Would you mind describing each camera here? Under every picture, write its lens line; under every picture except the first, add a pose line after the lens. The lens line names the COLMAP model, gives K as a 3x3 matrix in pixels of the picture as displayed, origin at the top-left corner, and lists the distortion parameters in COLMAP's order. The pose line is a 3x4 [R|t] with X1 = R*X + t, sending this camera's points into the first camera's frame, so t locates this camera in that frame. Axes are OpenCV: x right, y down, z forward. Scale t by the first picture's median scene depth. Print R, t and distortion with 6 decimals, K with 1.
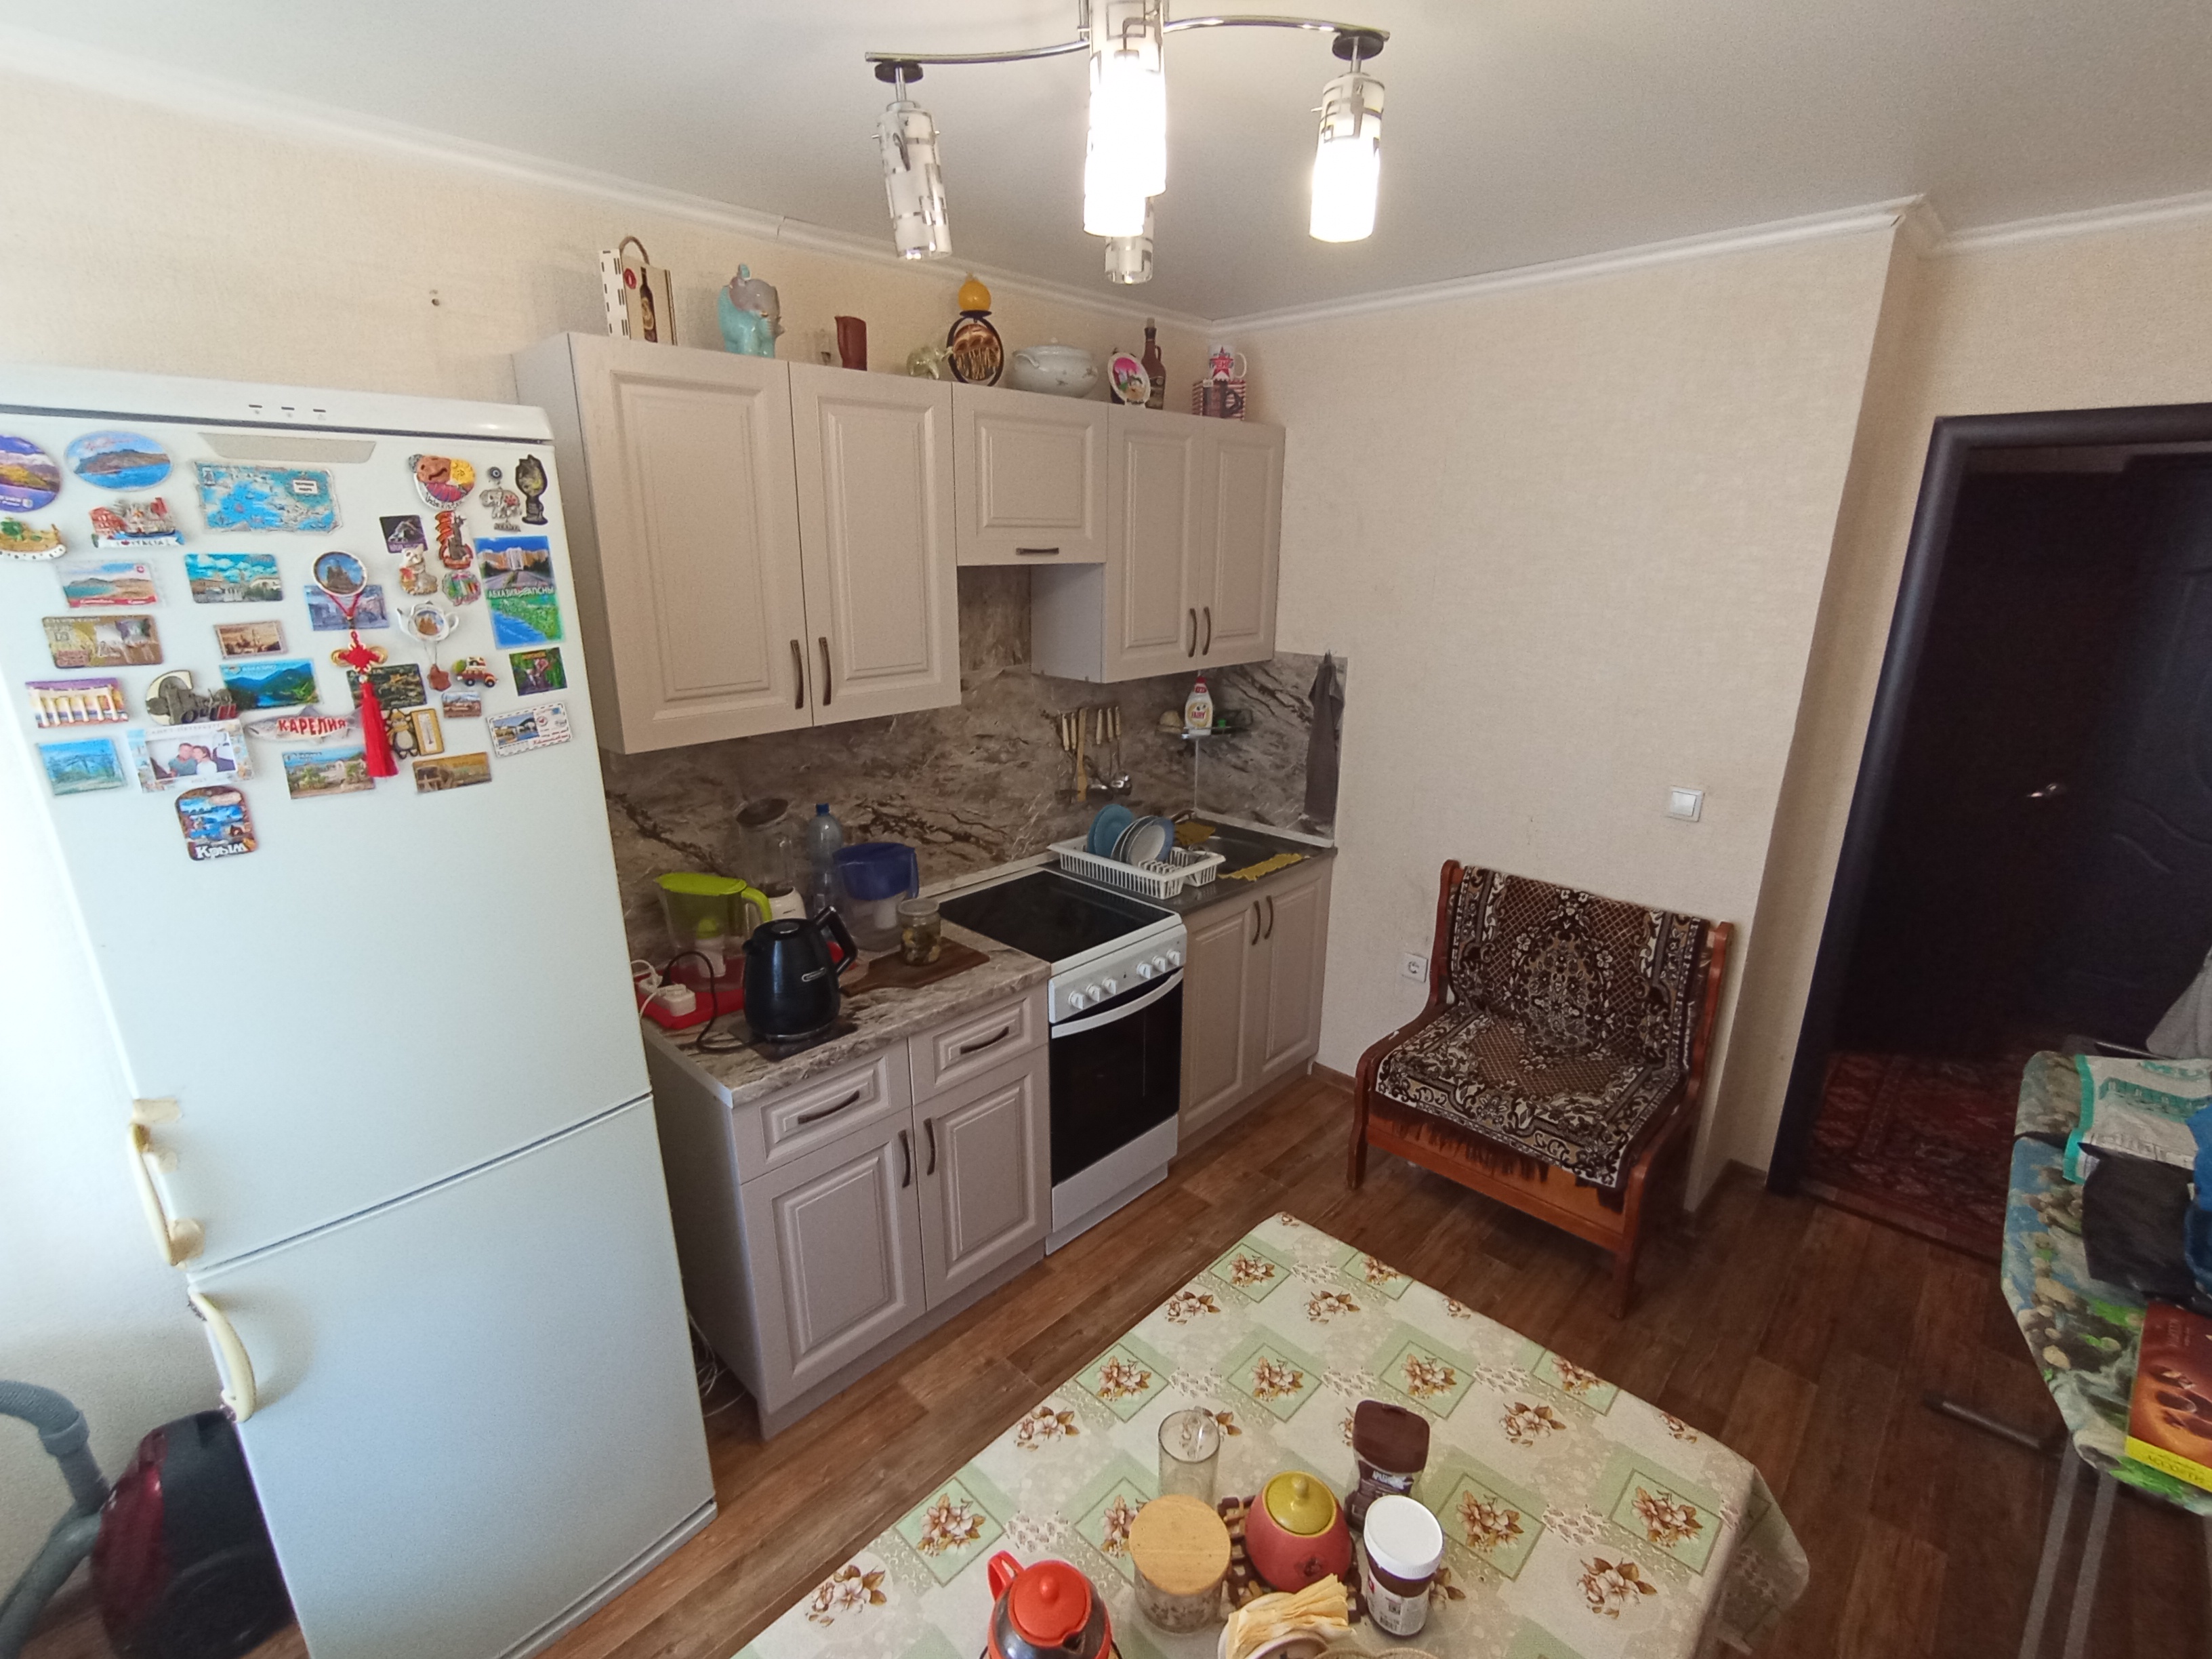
lens RADIAL K [[1007.2, 0, 1098.1], [0, 1007.2, 830.9], [0, 0, 1]] dist [-0.023034, 0.013364]
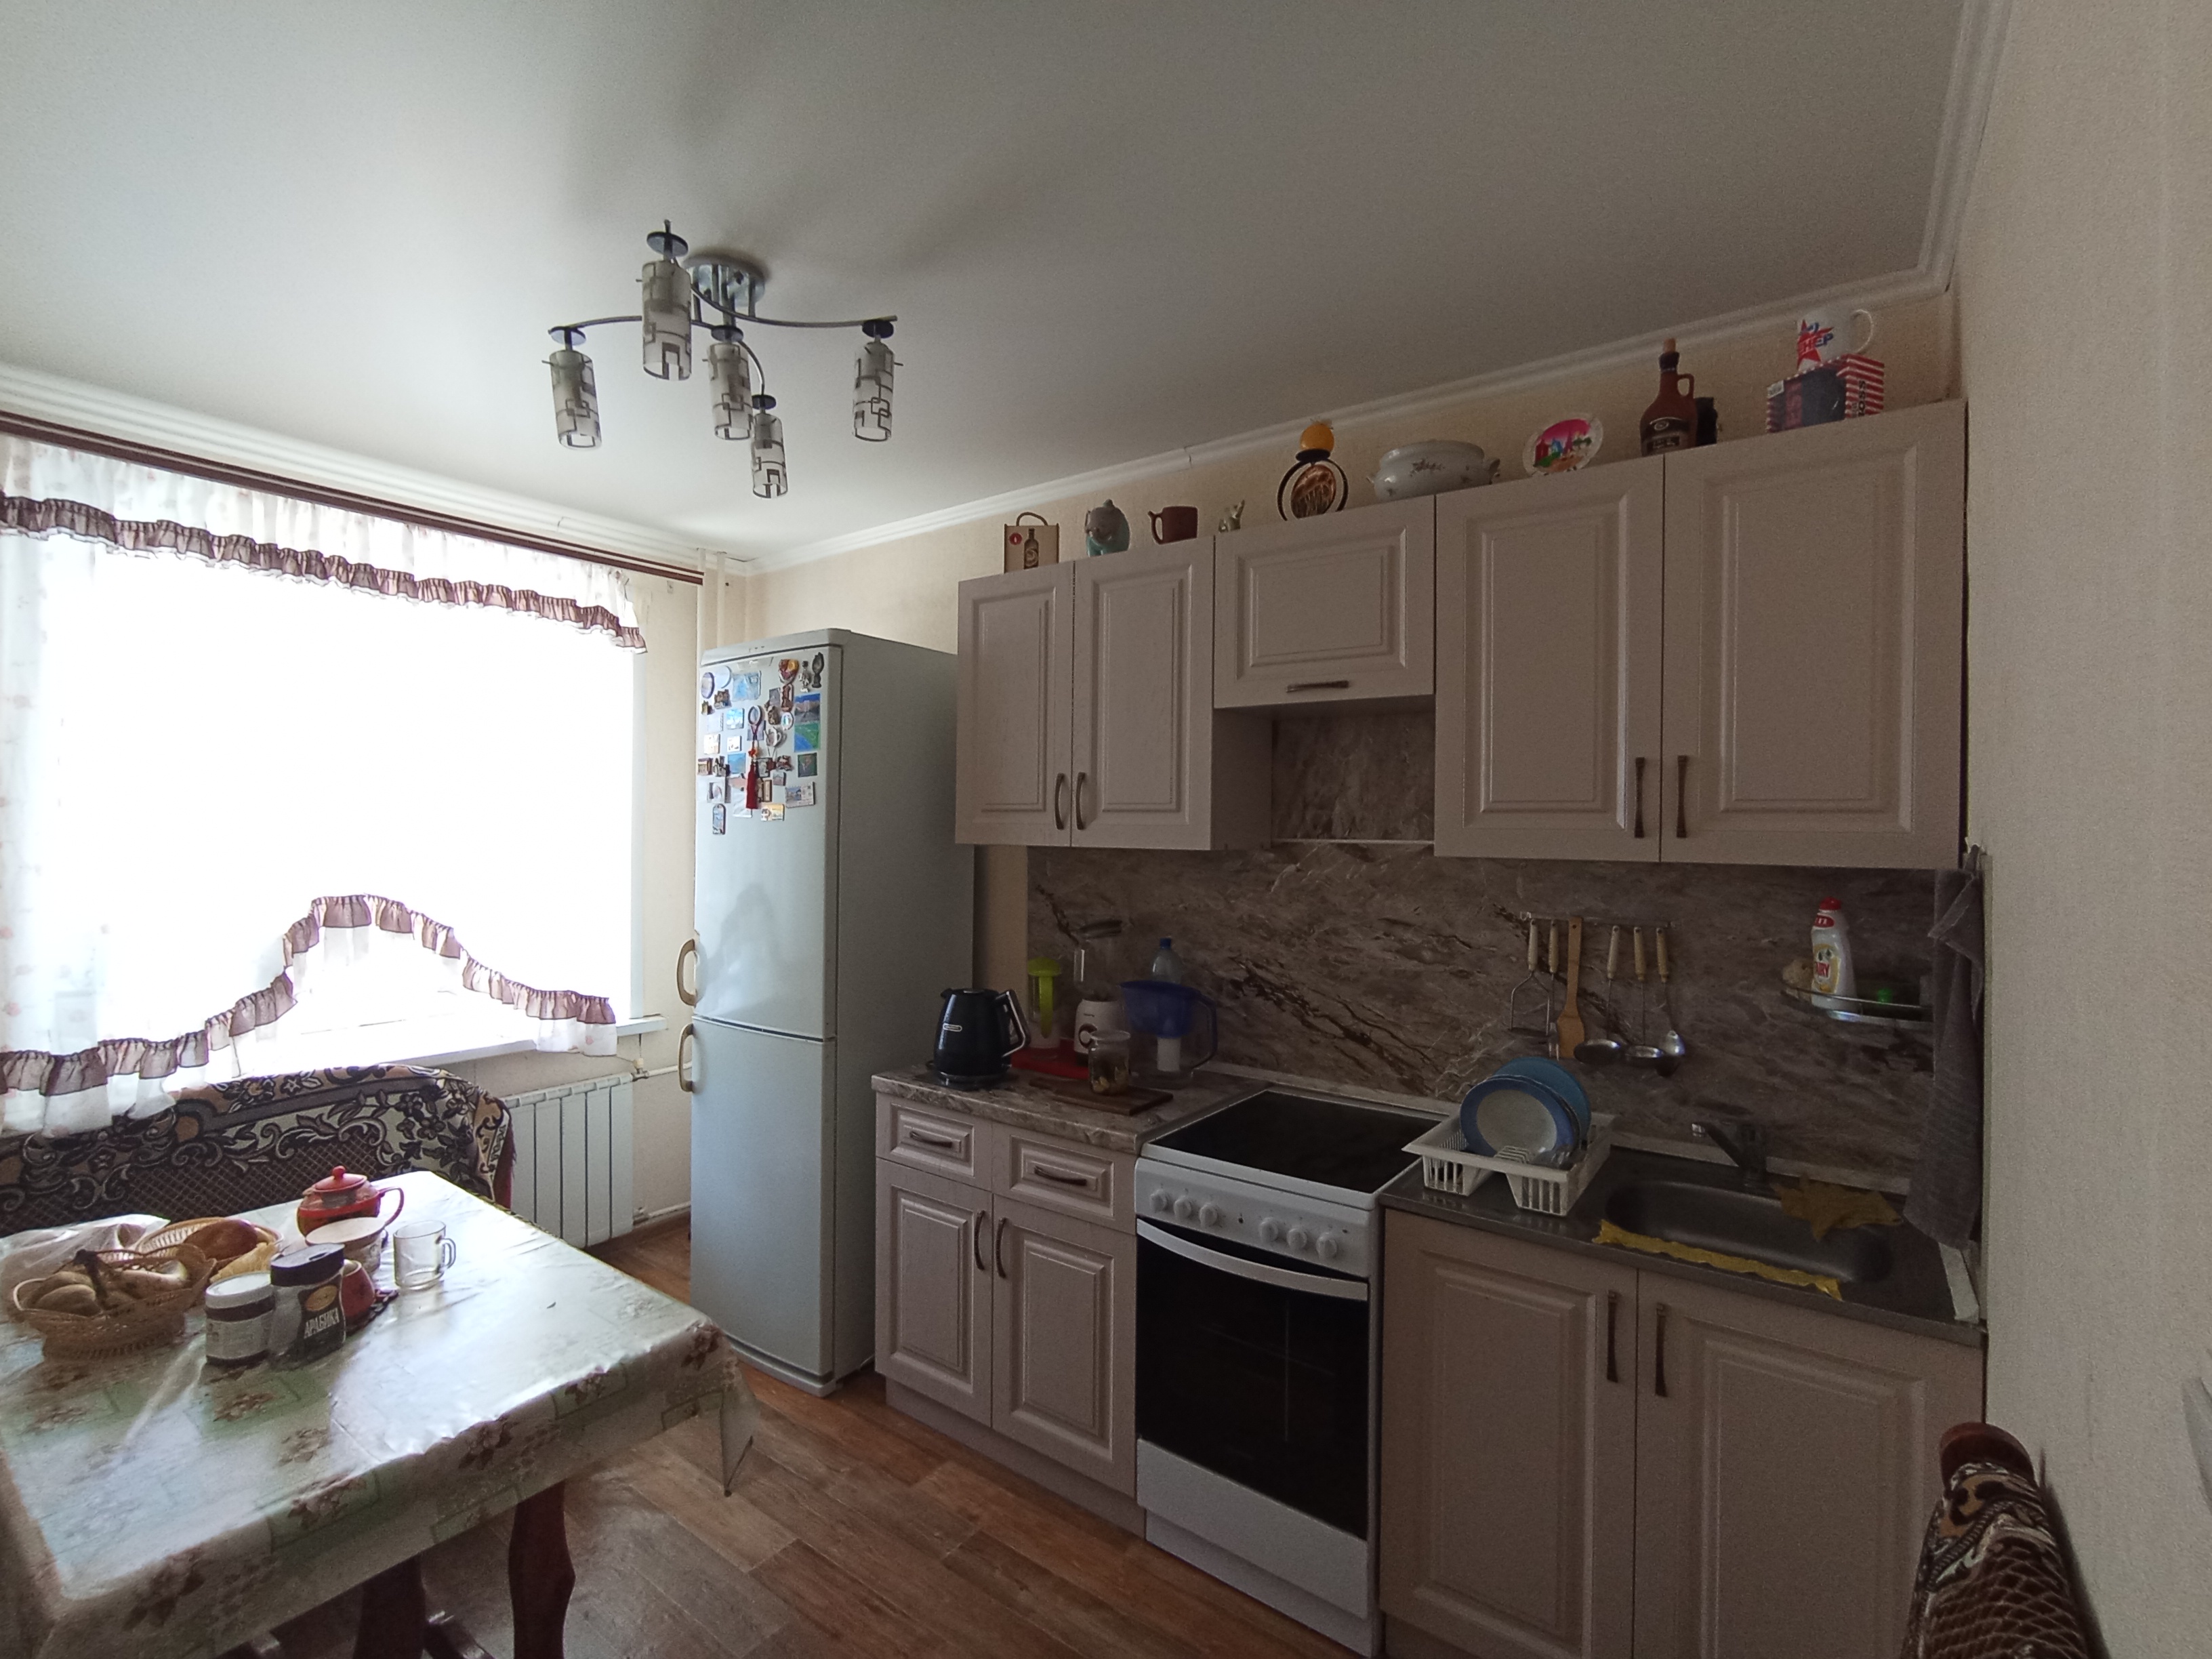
lens RADIAL K [[1007.2, 0, 1091.2], [0, 1007.2, 833.9], [0, 0, 1]] dist [-0.023034, 0.013364]
pose [[0.129463, 0.005216, -0.991571, 0.818739], [-0.289669, 0.956565, -0.032788, -0.079047], [0.948331, 0.291472, 0.125351, 0.796971]]
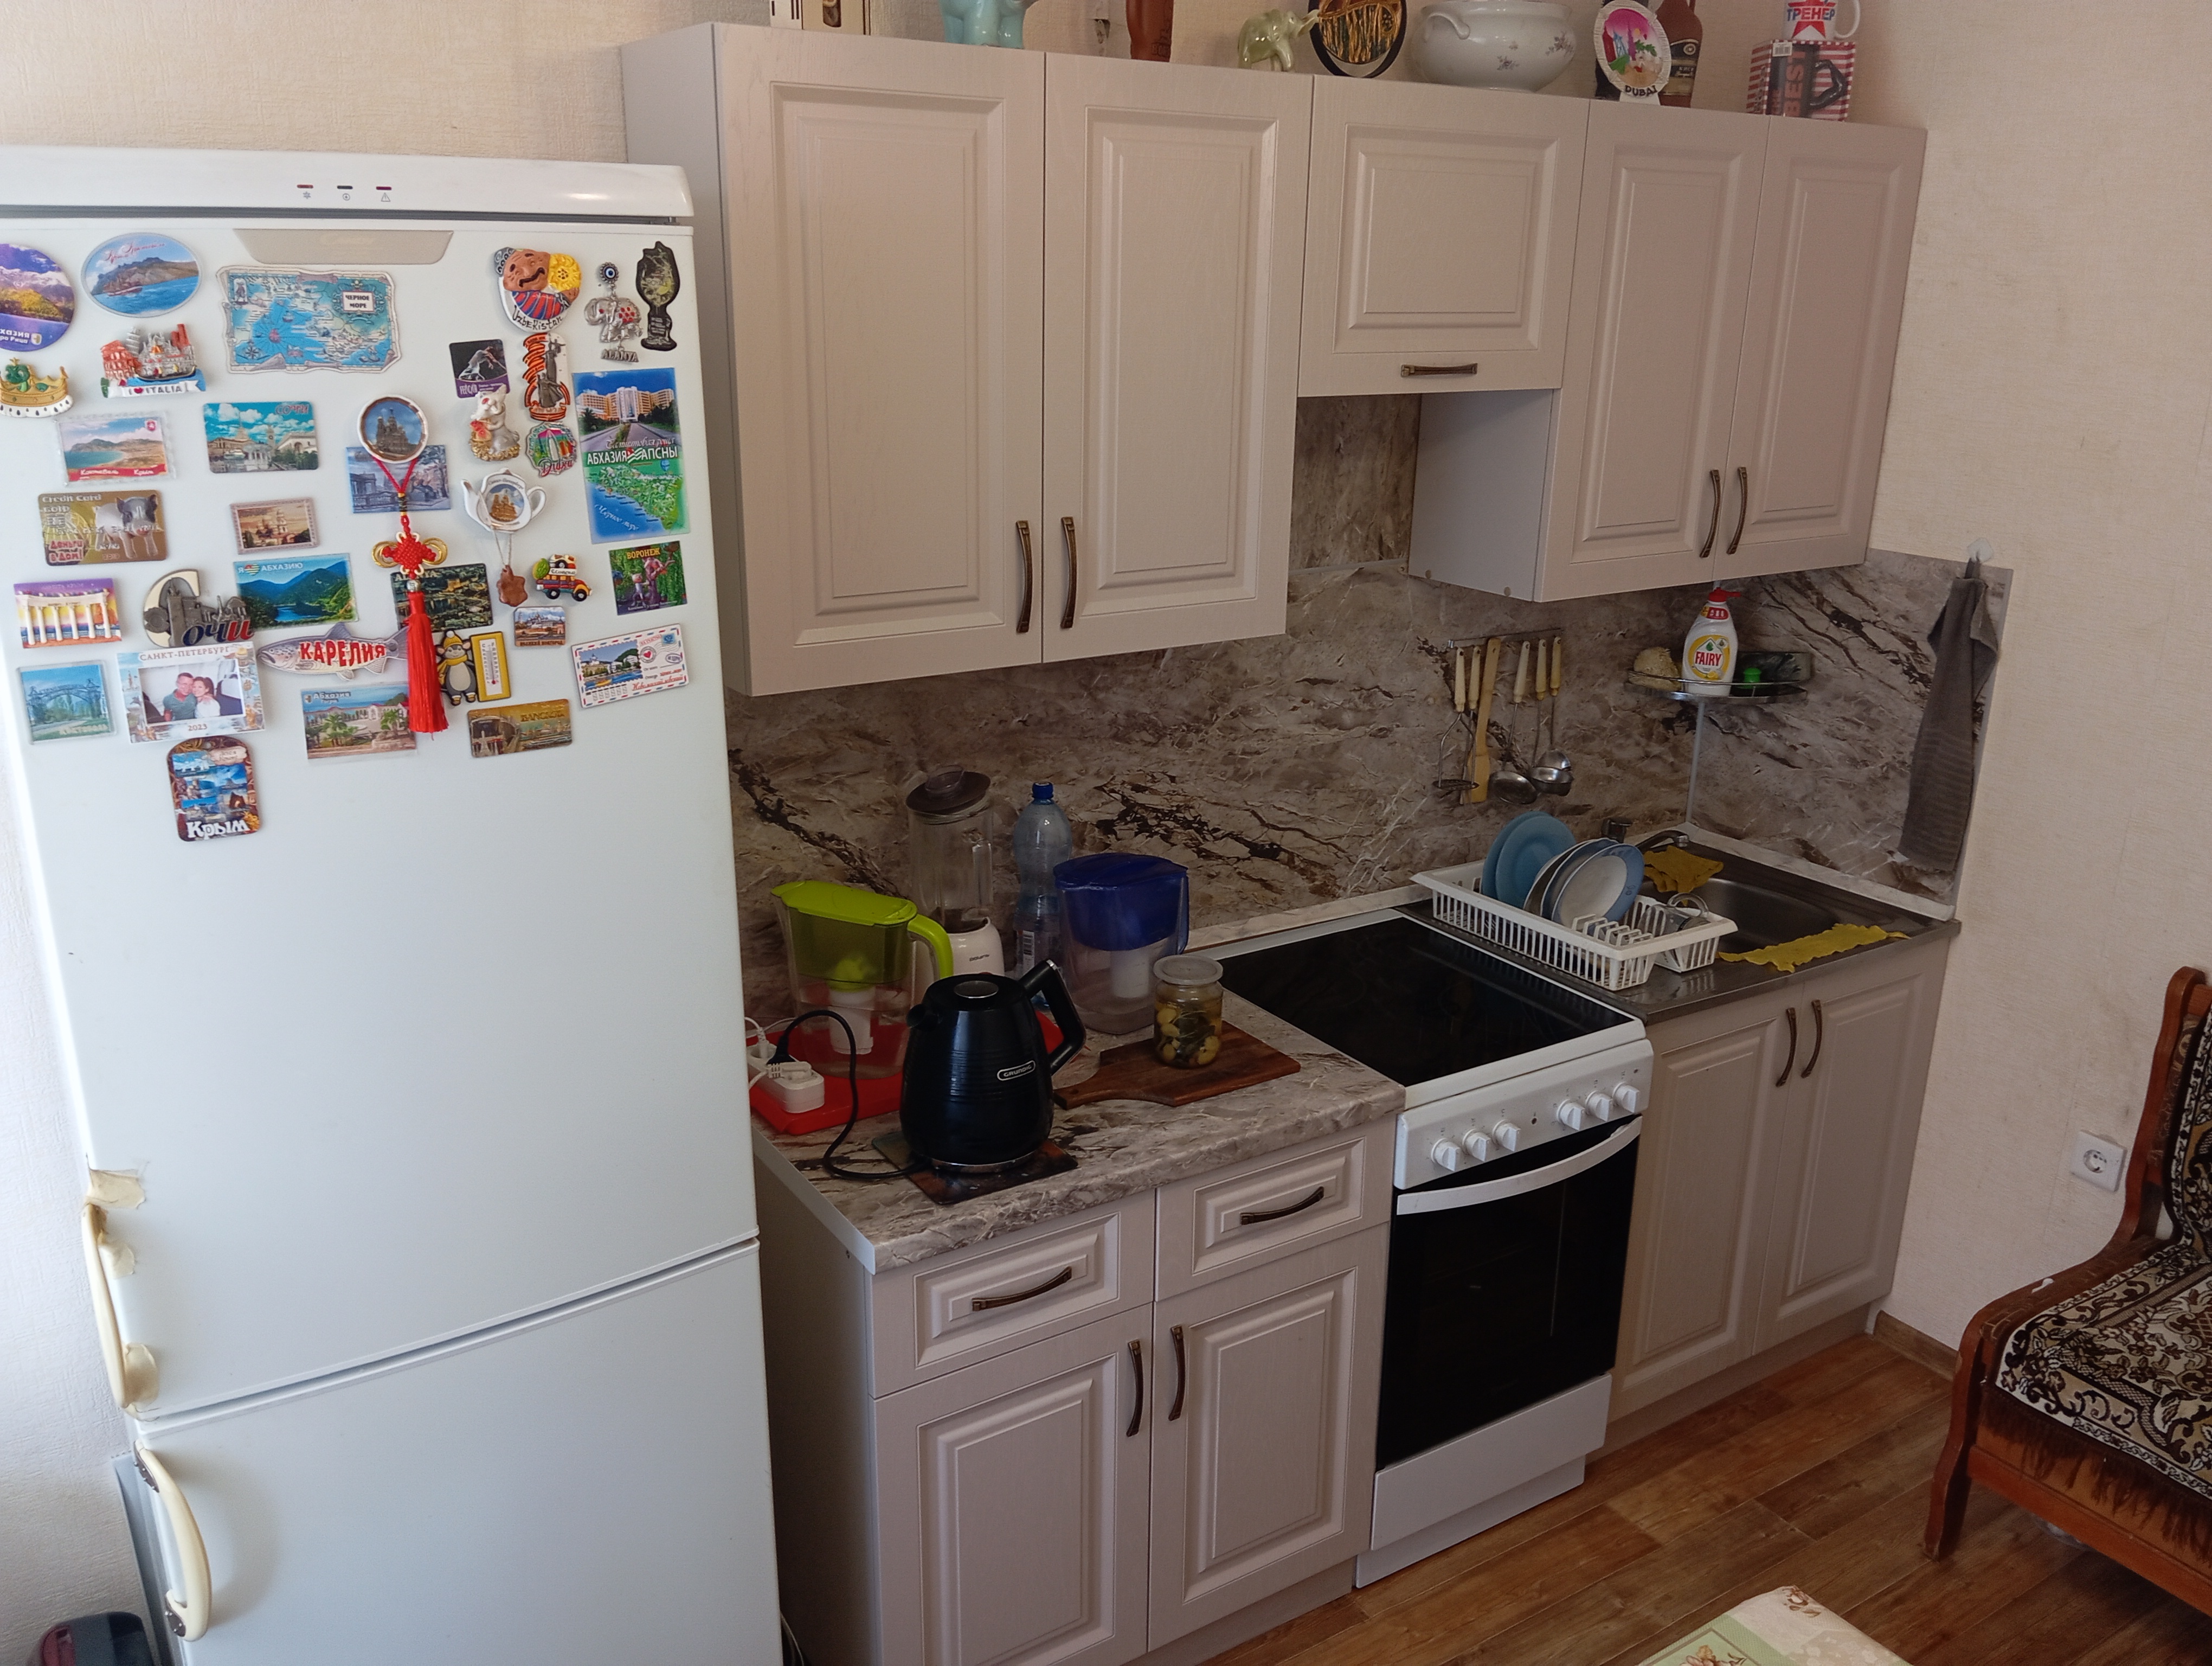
lens RADIAL K [[1804.6, 0, 1113.3], [0, 1804.6, 848.4], [0, 0, 1]] dist [0.068686, -0.138084]
pose [[0.974910, 0.079846, -0.207787, -0.004710], [-0.074888, 0.996690, 0.031634, -0.027146], [0.209625, -0.015279, 0.977662, -0.054238]]
